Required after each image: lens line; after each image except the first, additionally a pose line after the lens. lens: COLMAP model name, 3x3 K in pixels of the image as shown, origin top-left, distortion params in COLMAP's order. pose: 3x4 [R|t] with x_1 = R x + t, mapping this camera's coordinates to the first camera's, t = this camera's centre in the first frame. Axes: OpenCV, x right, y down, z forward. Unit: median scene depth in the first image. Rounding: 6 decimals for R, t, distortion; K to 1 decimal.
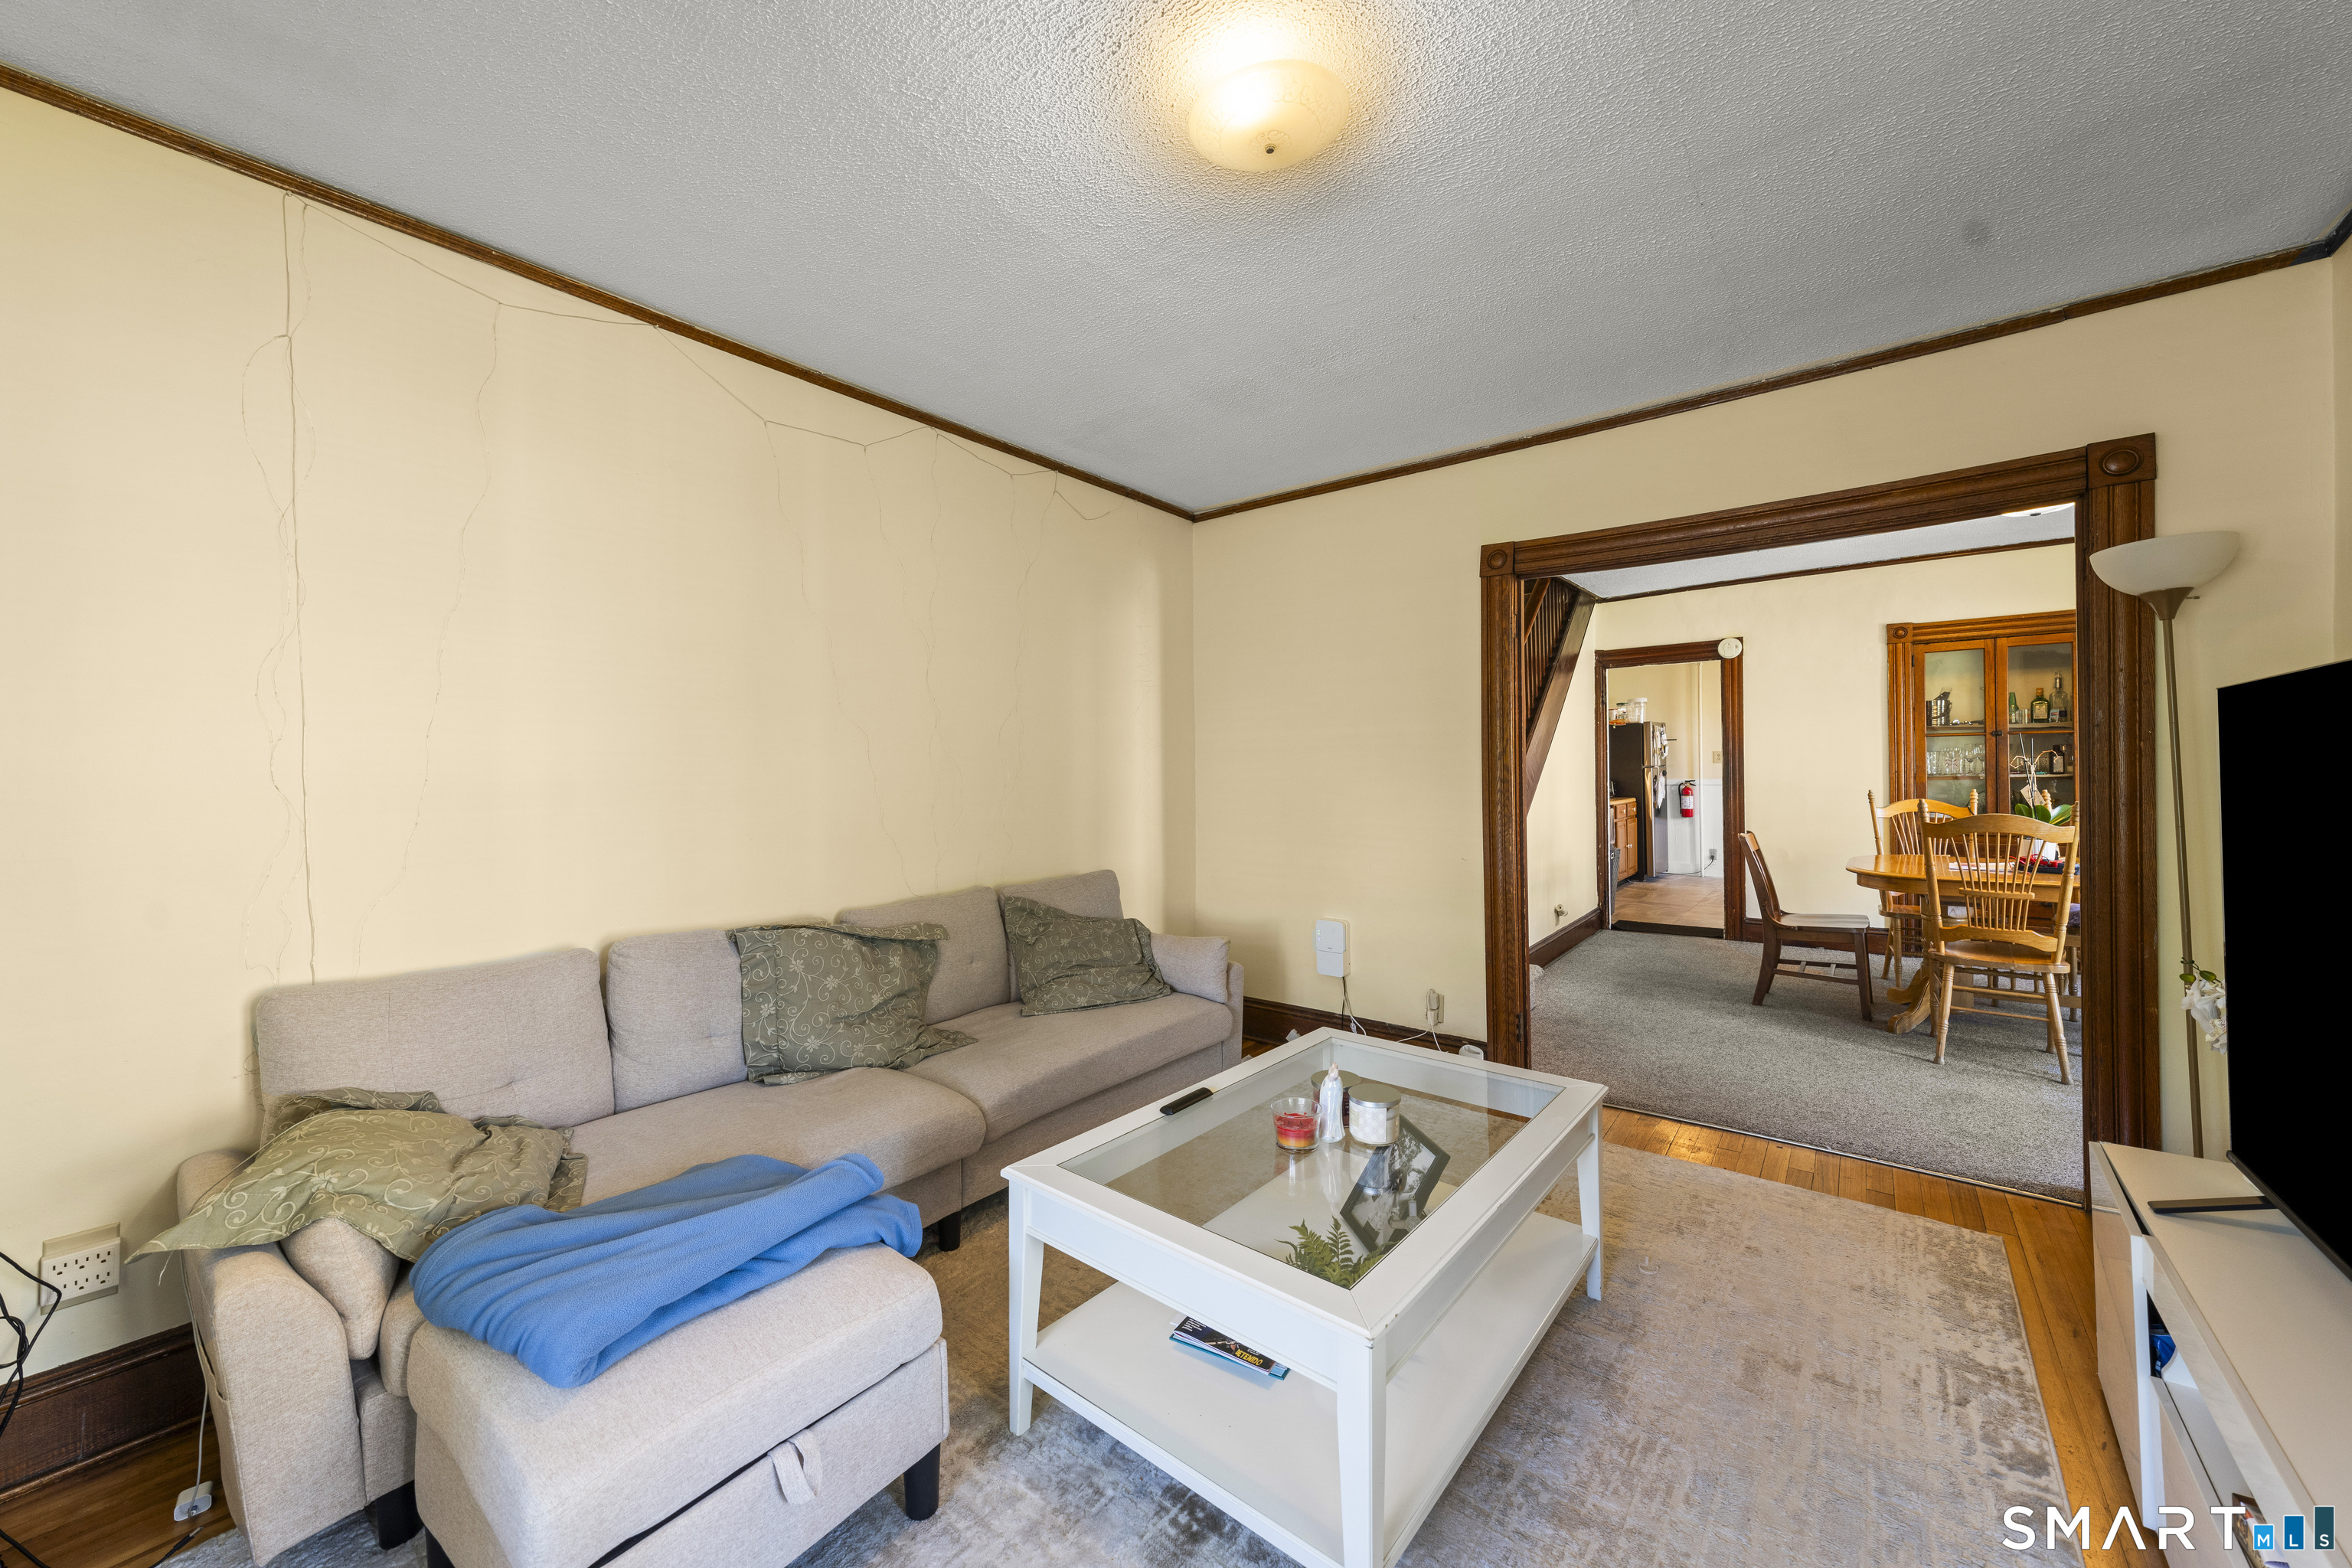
lens RADIAL K [[859.3, 0, 1166.0], [0, 859.3, 772.0], [0, 0, 1]] dist [-0.003192, 0.000842]
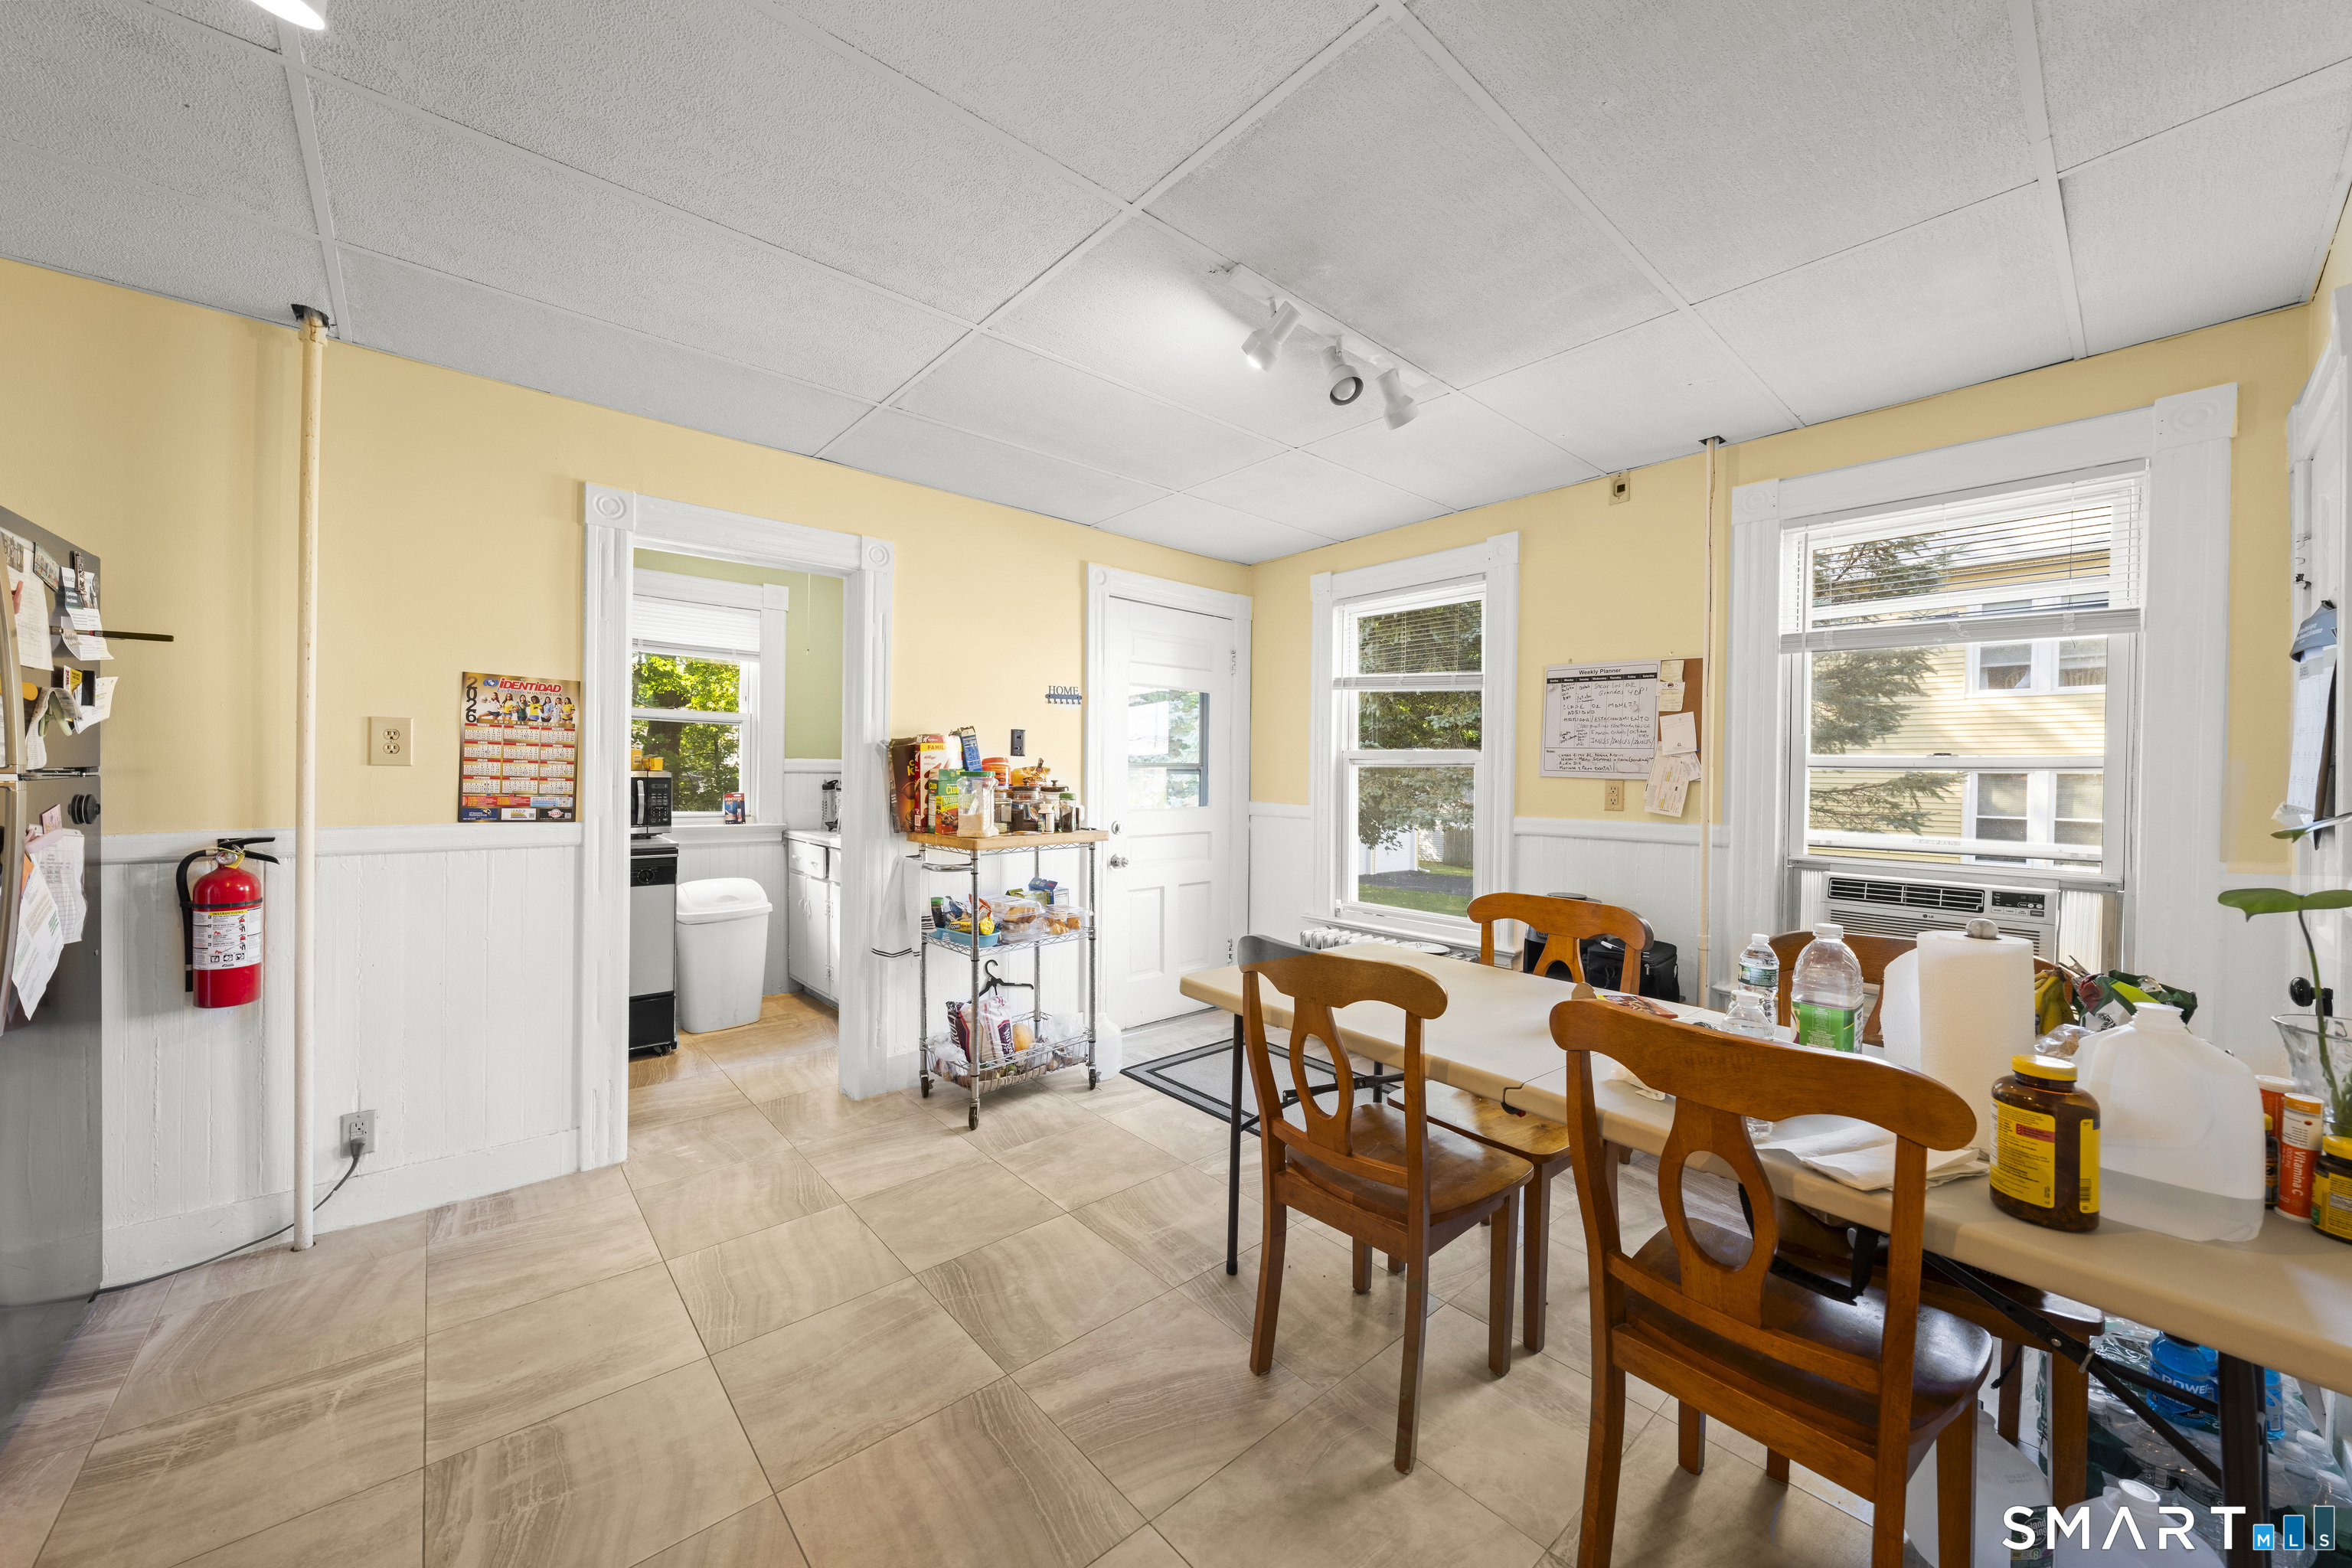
lens RADIAL K [[859.3, 0, 1182.5], [0, 859.3, 781.1], [0, 0, 1]] dist [-0.003192, 0.000842]
pose [[0.147794, 0.004878, 0.989006, 0.438013], [-0.011831, 0.999925, -0.003164, -0.007760], [-0.988947, -0.011233, 0.147841, 0.746715]]
